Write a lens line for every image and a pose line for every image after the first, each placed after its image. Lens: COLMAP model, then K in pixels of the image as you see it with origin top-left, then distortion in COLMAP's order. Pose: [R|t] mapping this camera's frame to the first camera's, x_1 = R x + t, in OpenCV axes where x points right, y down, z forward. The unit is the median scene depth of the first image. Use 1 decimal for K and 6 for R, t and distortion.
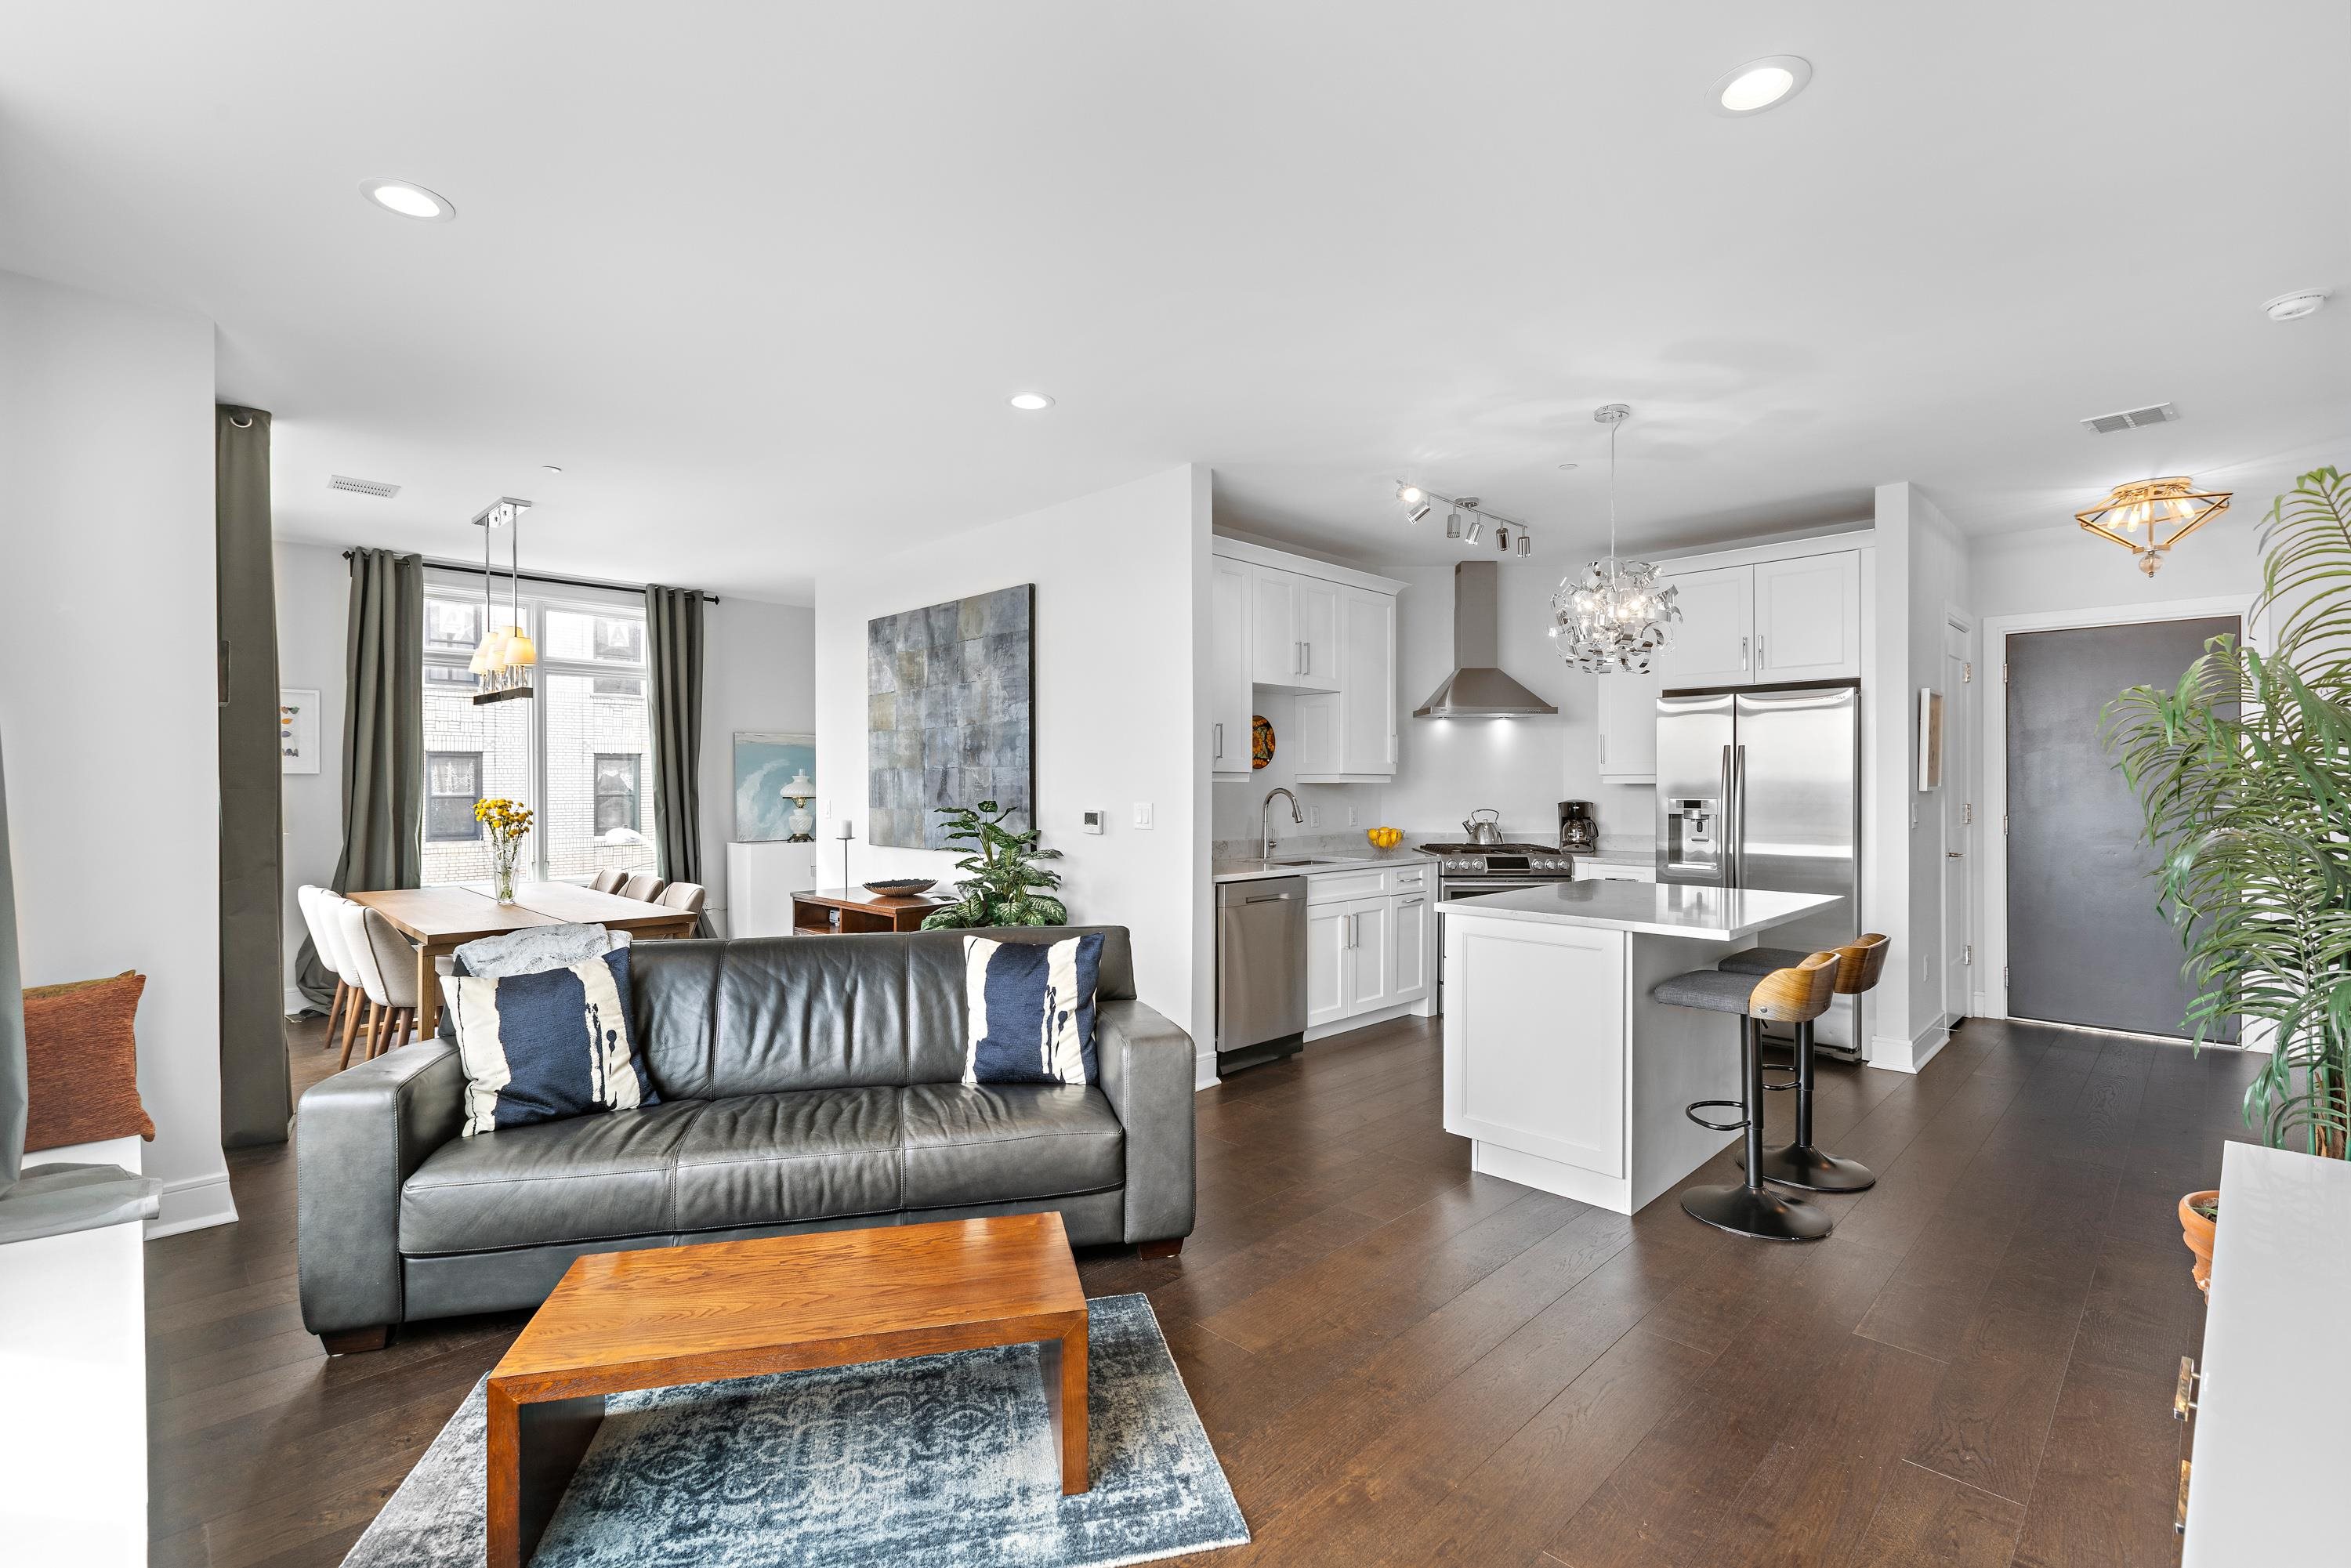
lens RADIAL K [[1046.7, 0, 1173.2], [0, 1046.7, 783.0], [0, 0, 1]] dist [-0.001599, 0.000275]
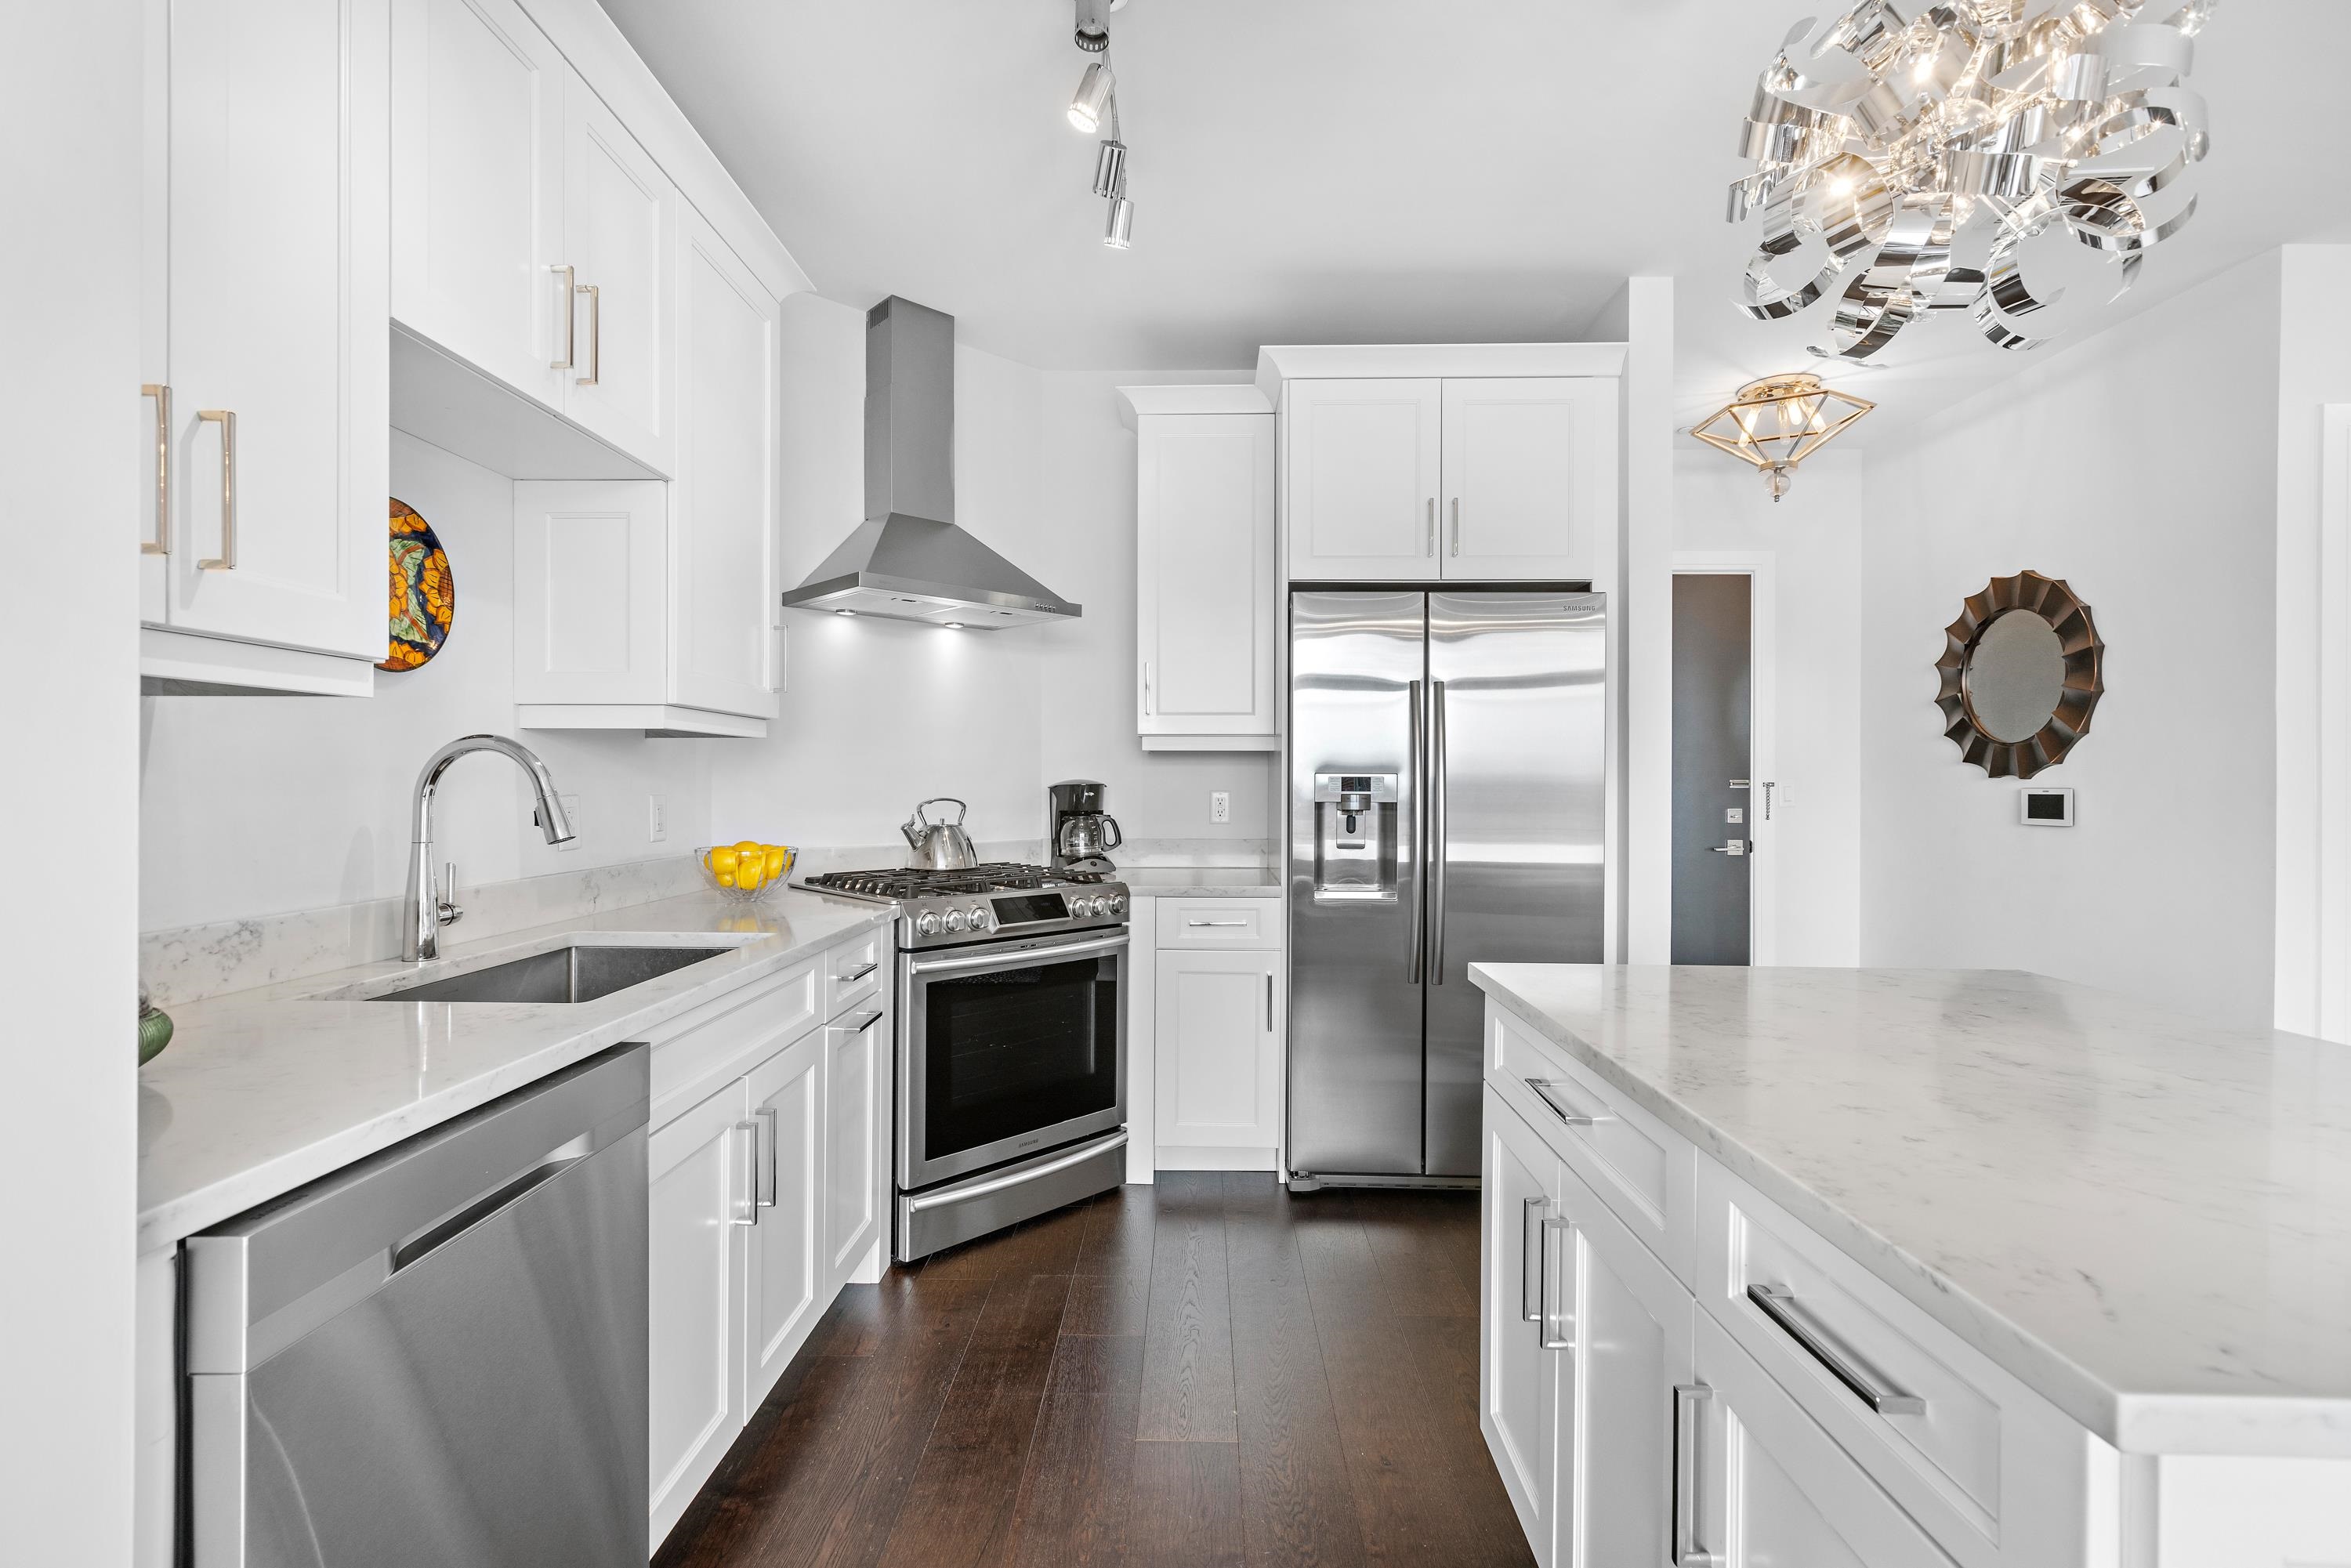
lens RADIAL K [[1046.7, 0, 1173.2], [0, 1046.7, 783.0], [0, 0, 1]] dist [-0.001599, 0.000275]
pose [[0.718036, 0.000965, 0.696005, 0.031315], [-0.004953, 0.999981, 0.003724, 0.016653], [-0.695988, -0.006121, 0.718027, 0.611354]]
